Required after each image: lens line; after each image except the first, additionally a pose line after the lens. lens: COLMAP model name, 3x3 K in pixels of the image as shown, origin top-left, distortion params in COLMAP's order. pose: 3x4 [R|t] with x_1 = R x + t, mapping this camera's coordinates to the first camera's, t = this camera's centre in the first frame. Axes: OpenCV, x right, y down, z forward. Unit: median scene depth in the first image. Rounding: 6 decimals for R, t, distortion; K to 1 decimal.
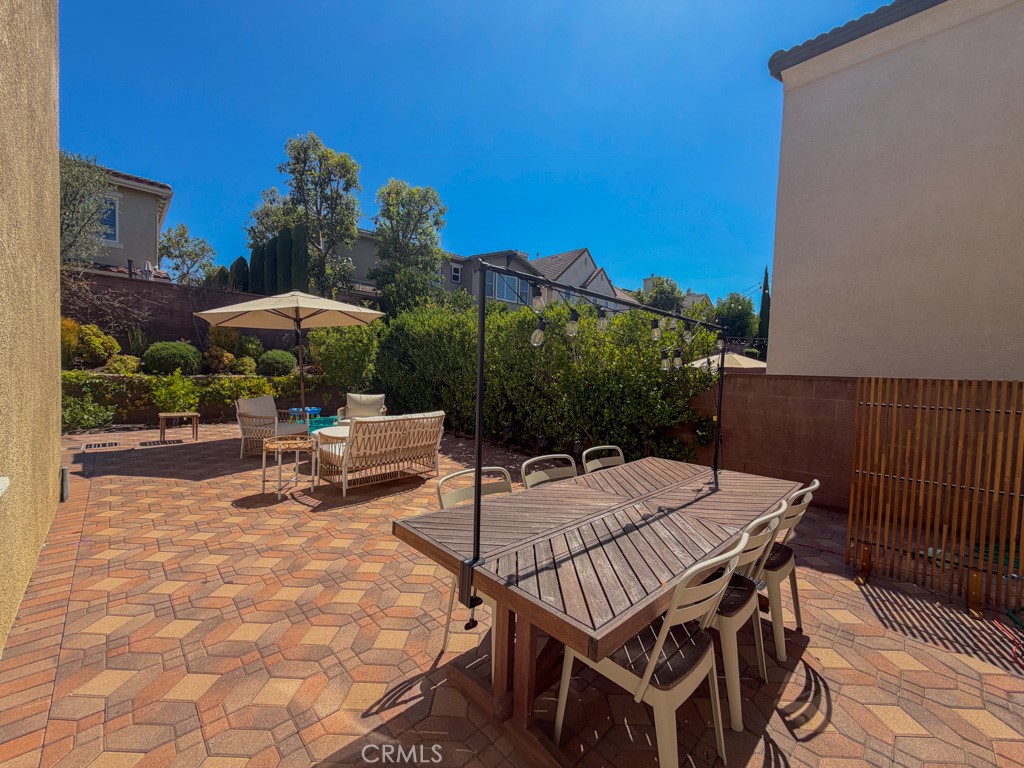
lens RADIAL K [[407.6, 0, 509.3], [0, 407.6, 385.8], [0, 0, 1]] dist [0.000831, -0.000294]
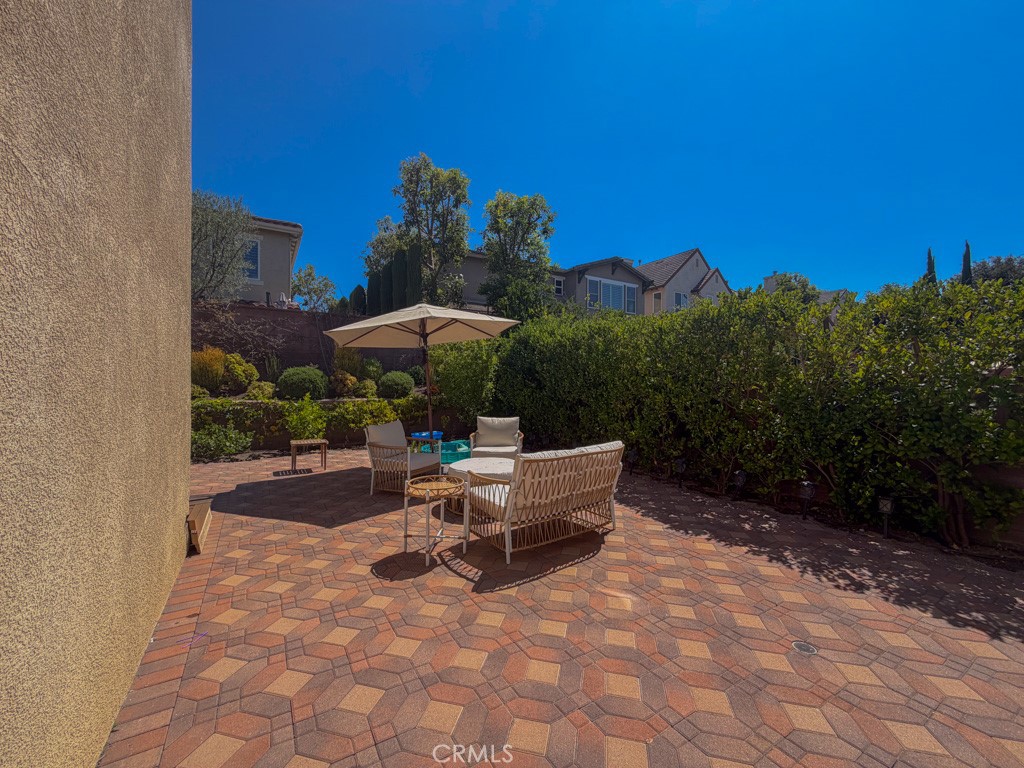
lens RADIAL K [[407.6, 0, 509.3], [0, 407.6, 385.6], [0, 0, 1]] dist [0.000831, -0.000294]
pose [[0.975494, -0.031238, -0.217799, -0.125367], [0.021937, 0.998746, -0.044994, -0.006005], [0.218931, 0.039113, 0.974956, 0.149895]]
